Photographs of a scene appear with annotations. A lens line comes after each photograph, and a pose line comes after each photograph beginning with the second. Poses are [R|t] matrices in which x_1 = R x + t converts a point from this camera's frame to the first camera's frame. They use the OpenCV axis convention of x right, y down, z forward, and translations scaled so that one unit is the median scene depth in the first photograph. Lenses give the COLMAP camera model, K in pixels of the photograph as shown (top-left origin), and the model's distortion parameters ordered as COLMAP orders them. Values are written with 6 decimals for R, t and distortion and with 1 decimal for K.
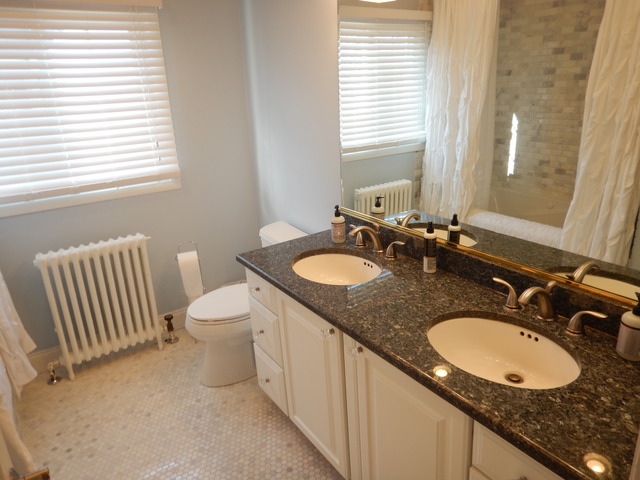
lens RADIAL K [[455.9, 0, 319.5], [0, 455.9, 236.5], [0, 0, 1]] dist [0.004595, -0.000475]
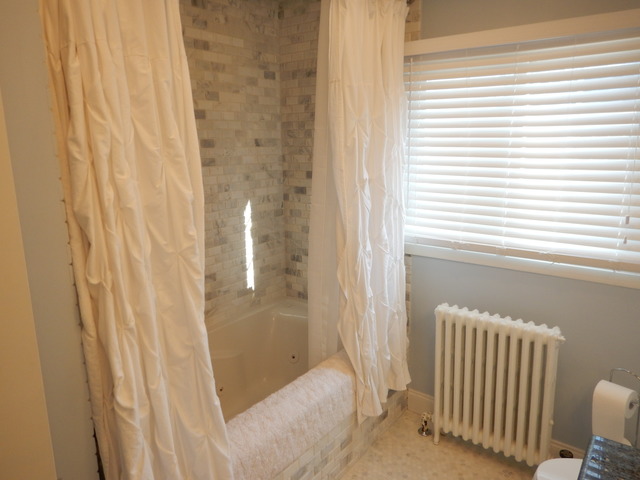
lens RADIAL K [[455.9, 0, 319.5], [0, 455.9, 236.5], [0, 0, 1]] dist [0.004595, -0.000475]
pose [[0.319734, 0.228700, -0.919493, 0.139576], [-0.317795, 0.940106, 0.123320, -0.120848], [0.892623, 0.252781, 0.373263, 0.347293]]
